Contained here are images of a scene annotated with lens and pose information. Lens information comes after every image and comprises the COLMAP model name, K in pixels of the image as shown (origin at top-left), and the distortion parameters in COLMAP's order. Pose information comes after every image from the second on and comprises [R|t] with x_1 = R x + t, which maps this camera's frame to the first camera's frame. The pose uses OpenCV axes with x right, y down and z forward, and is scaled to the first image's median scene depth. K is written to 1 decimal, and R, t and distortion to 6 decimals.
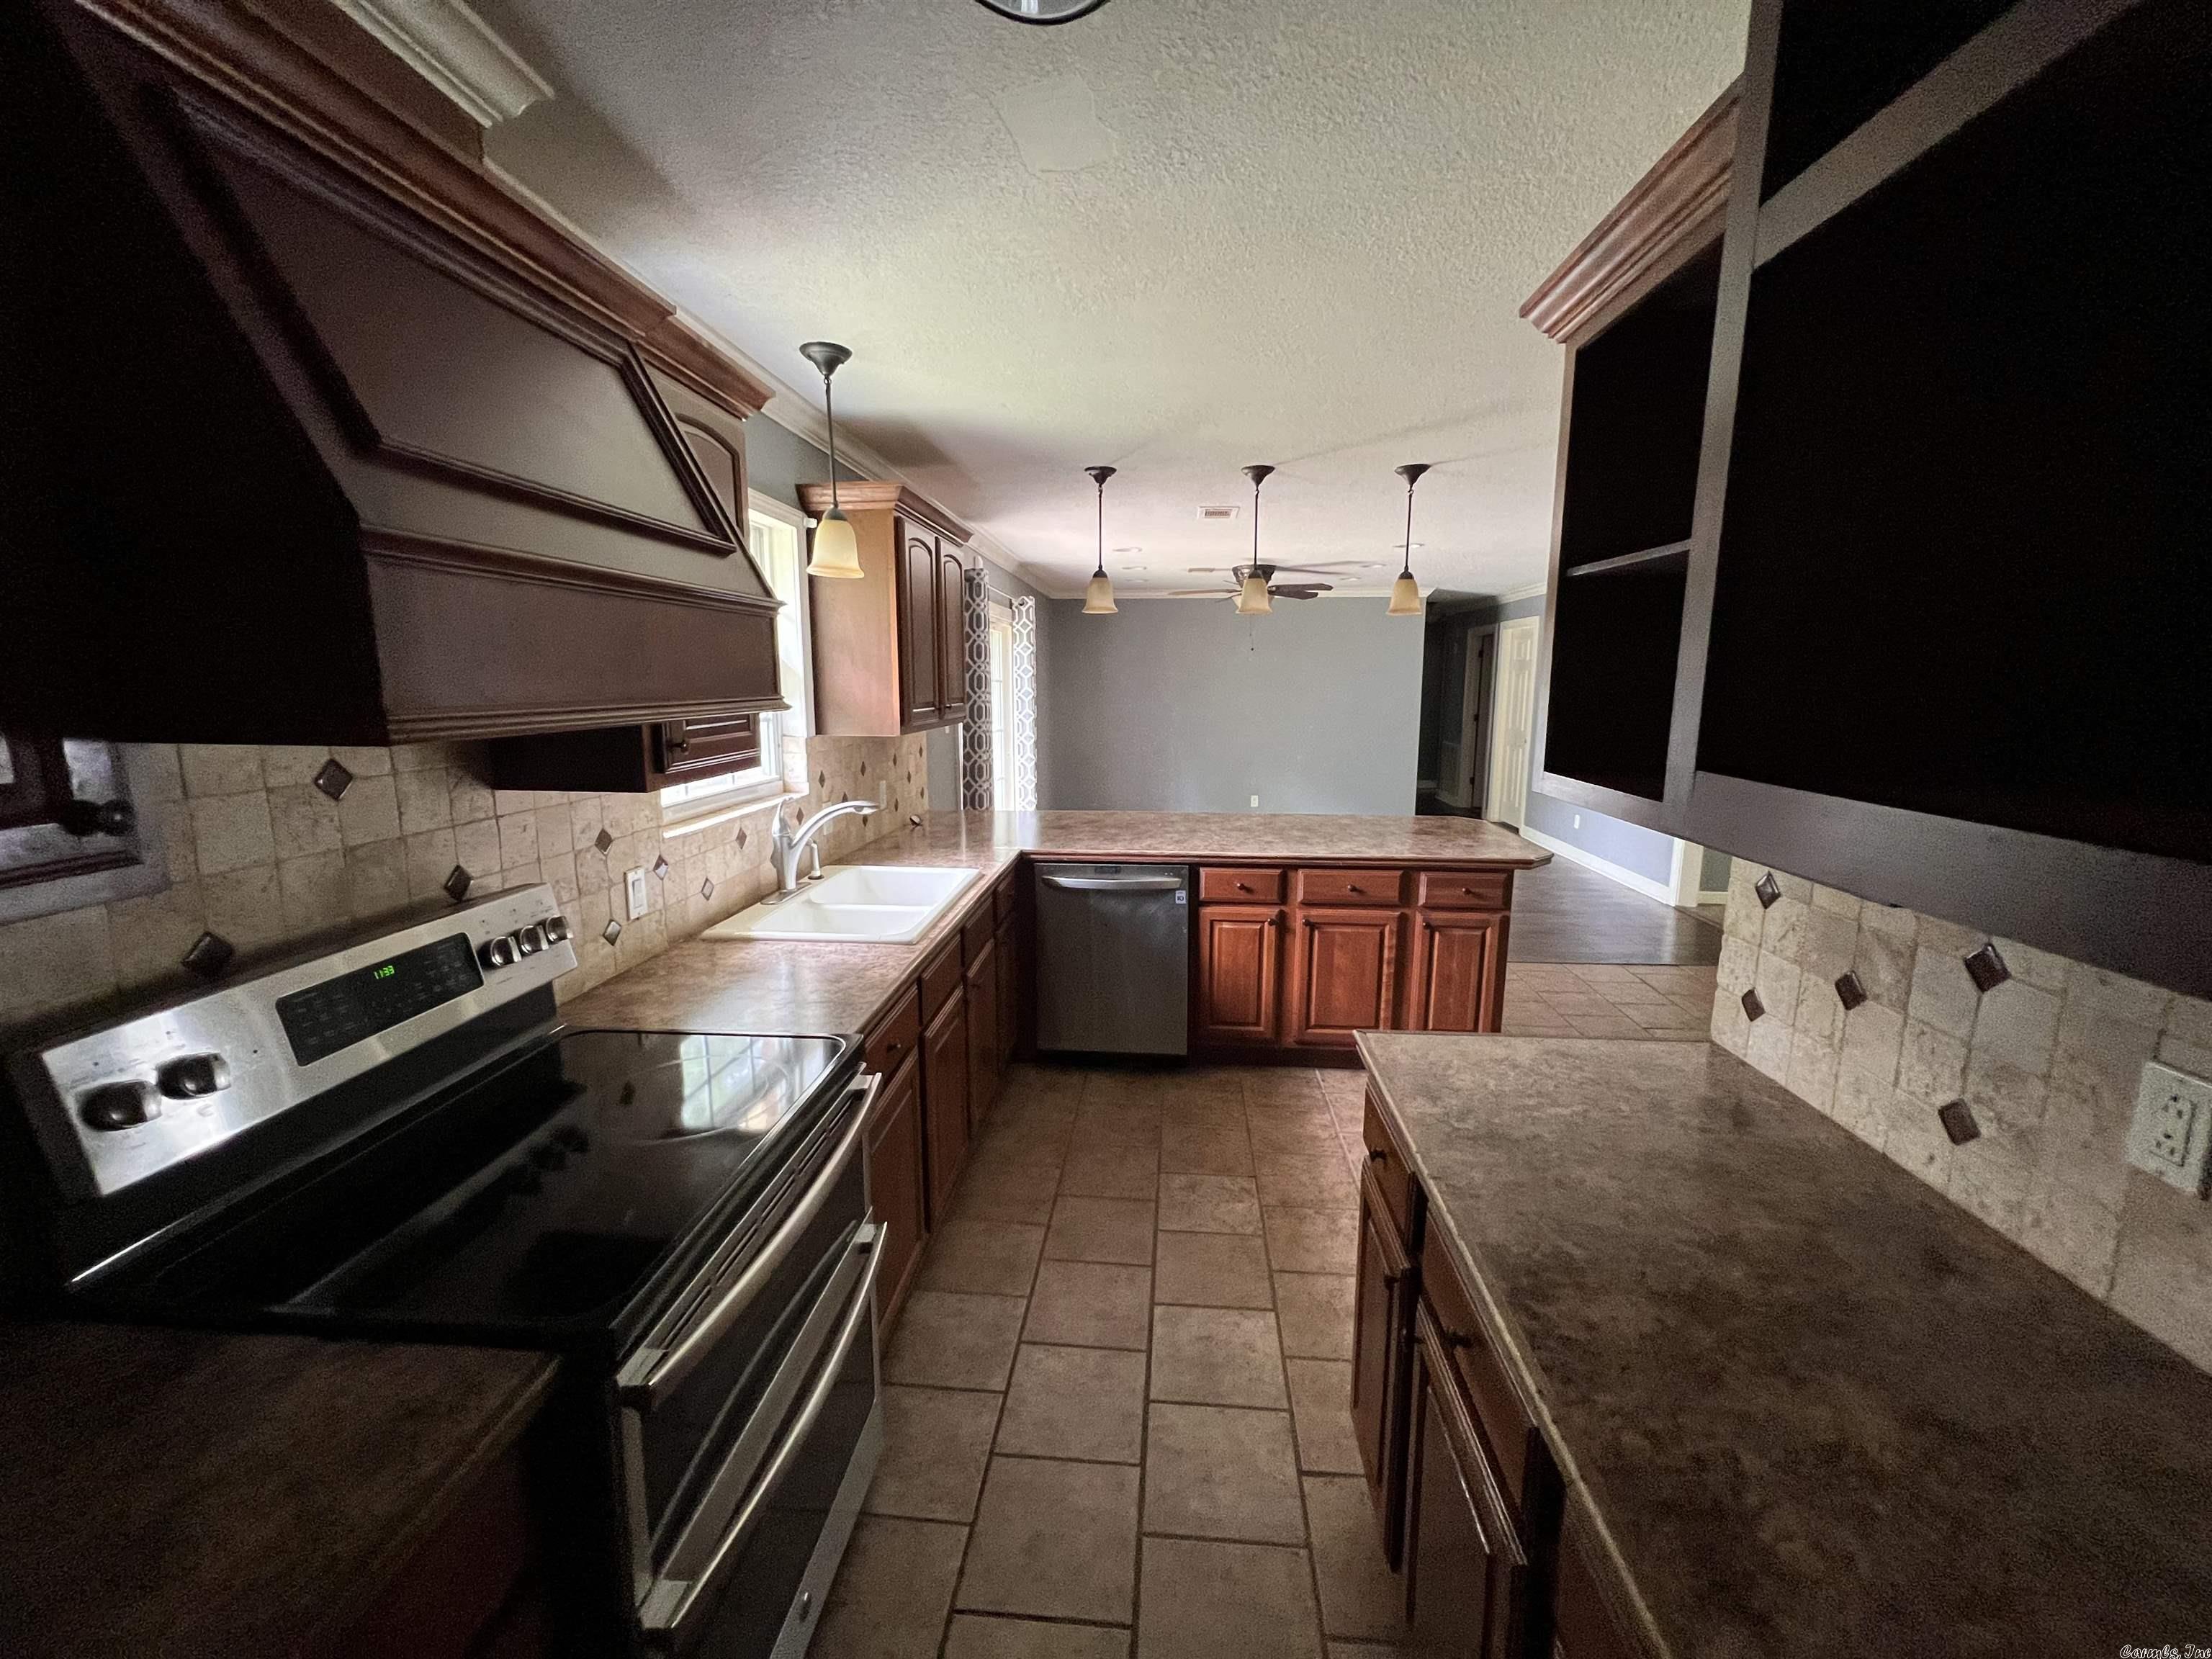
lens RADIAL K [[890.6, 0, 1109.7], [0, 890.6, 827.7], [0, 0, 1]] dist [-0.002635, 0.000706]
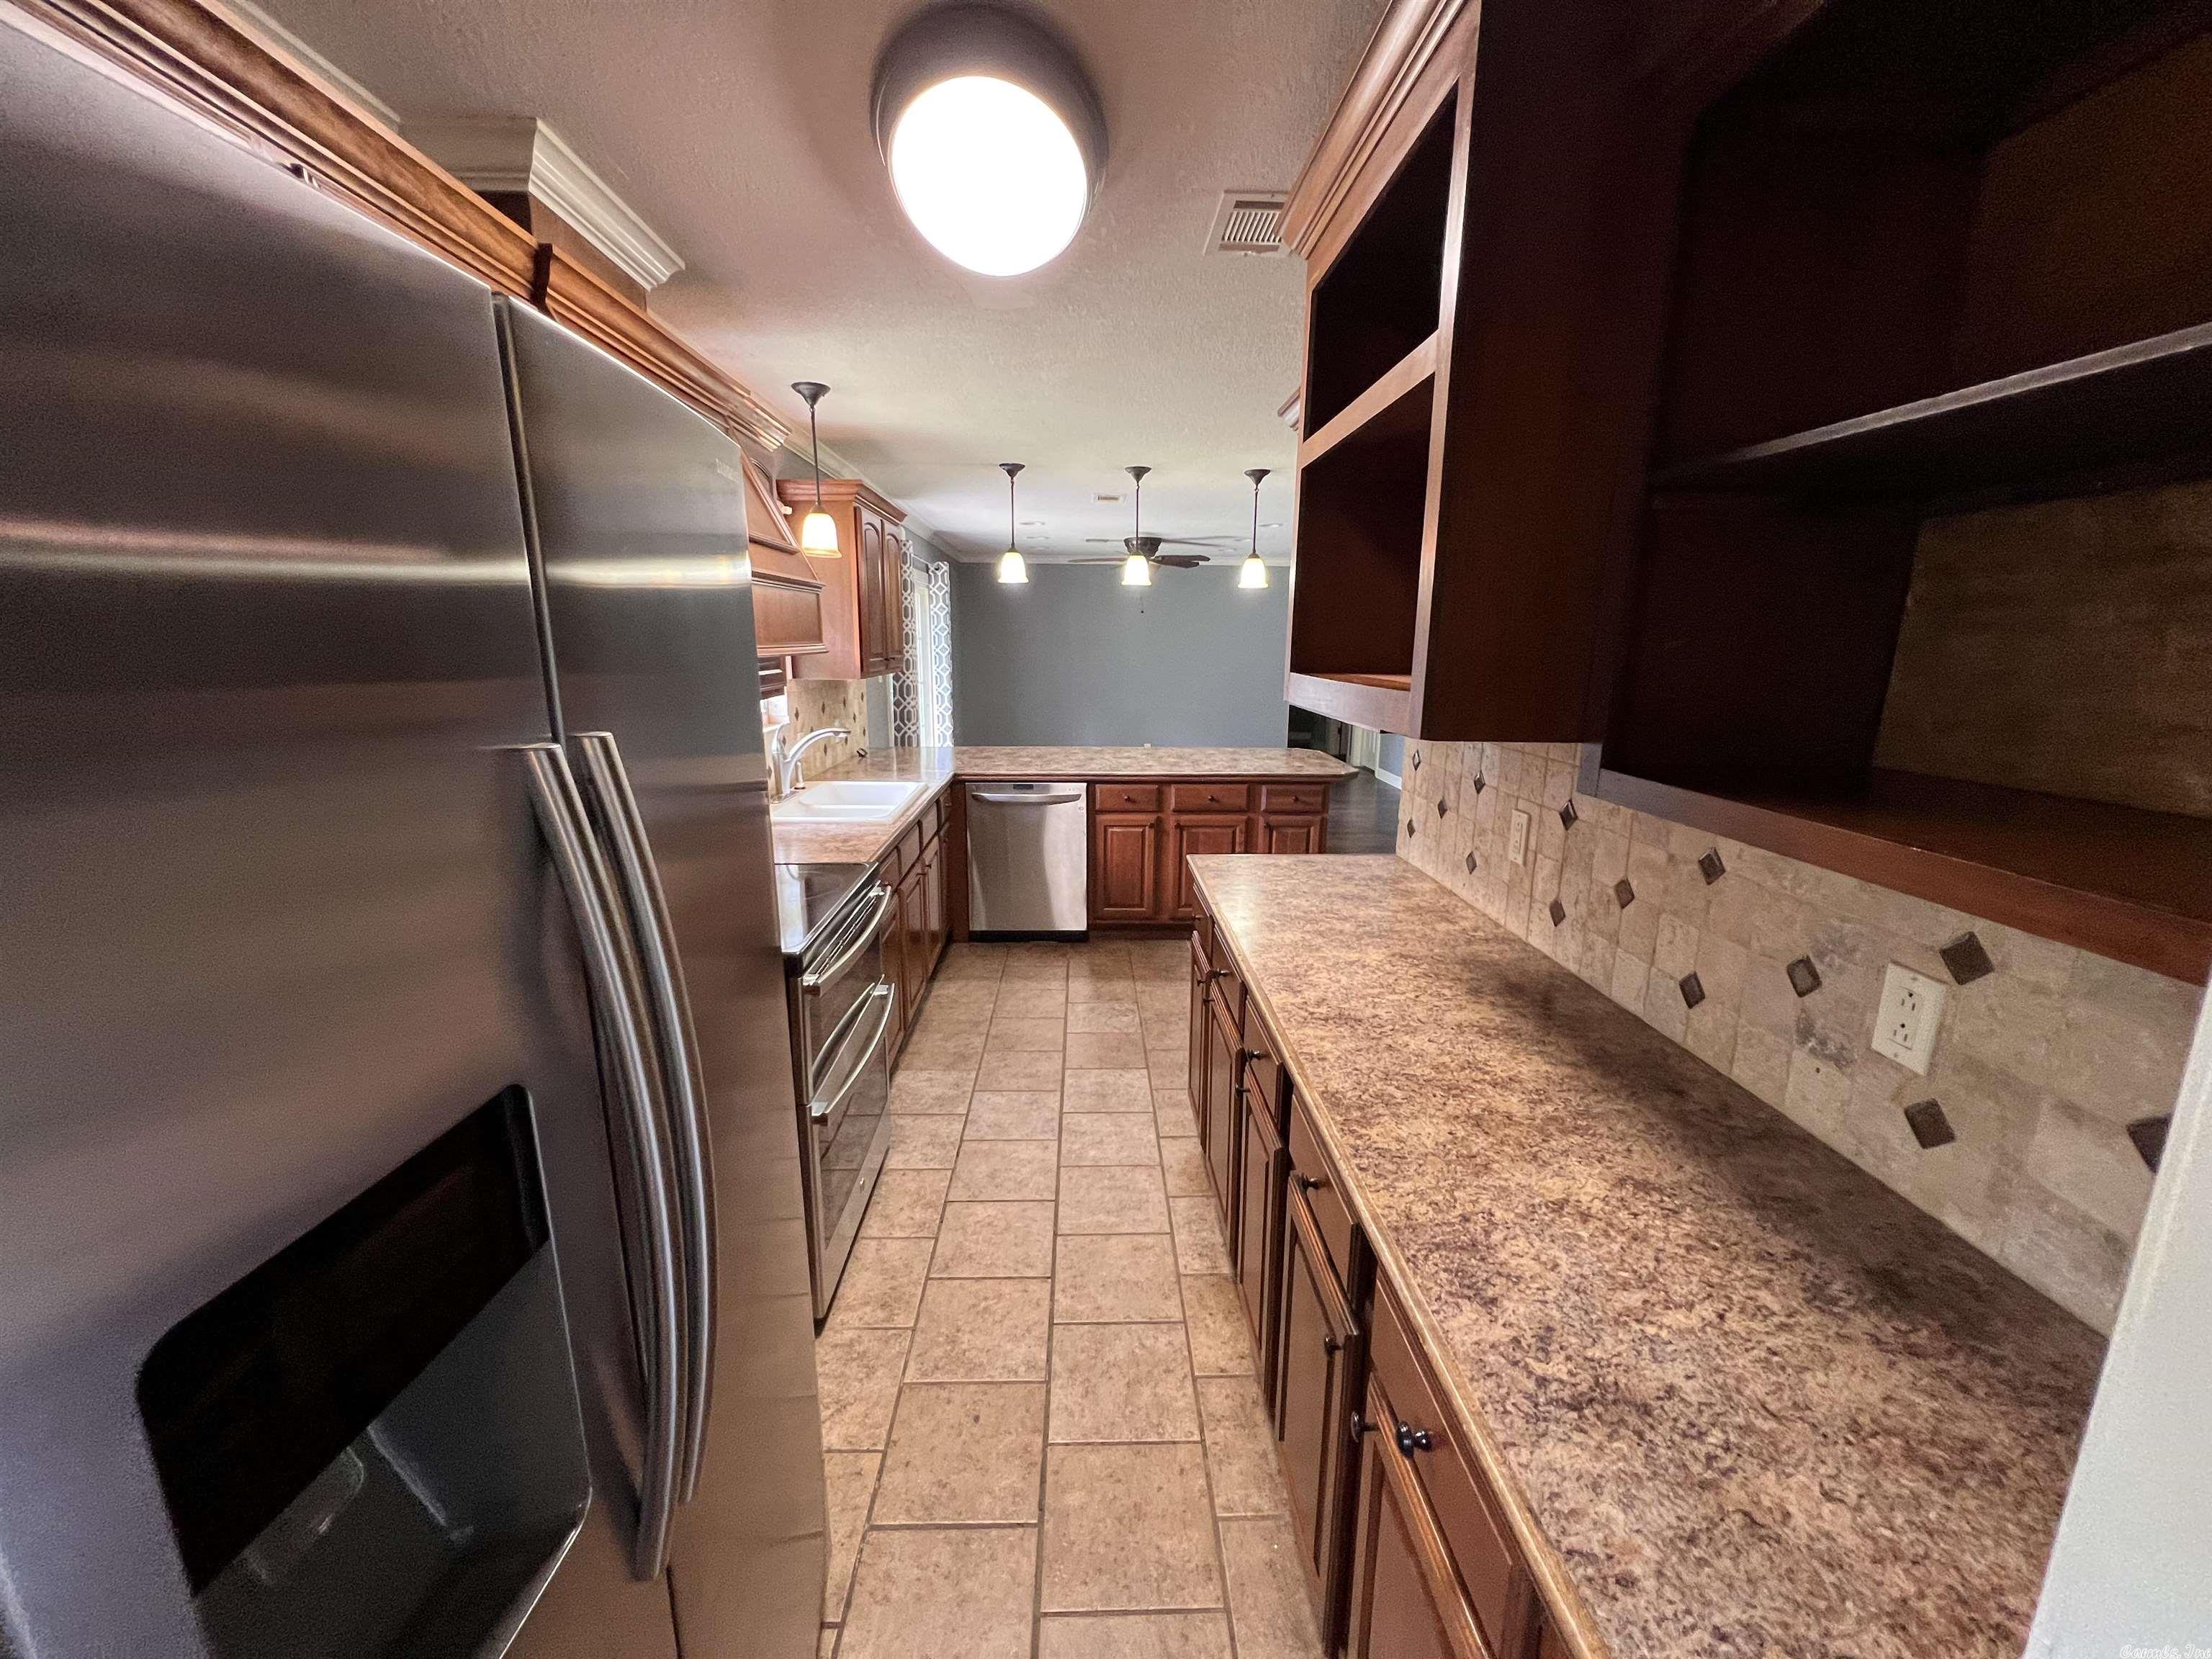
lens RADIAL K [[887.1, 0, 1110.2], [0, 887.1, 827.2], [0, 0, 1]] dist [0.002477, 0.000128]
pose [[0.993923, -0.016324, 0.108862, -0.018194], [0.011506, 0.998932, 0.044739, 0.049173], [-0.109476, -0.043215, 0.993050, -0.276894]]
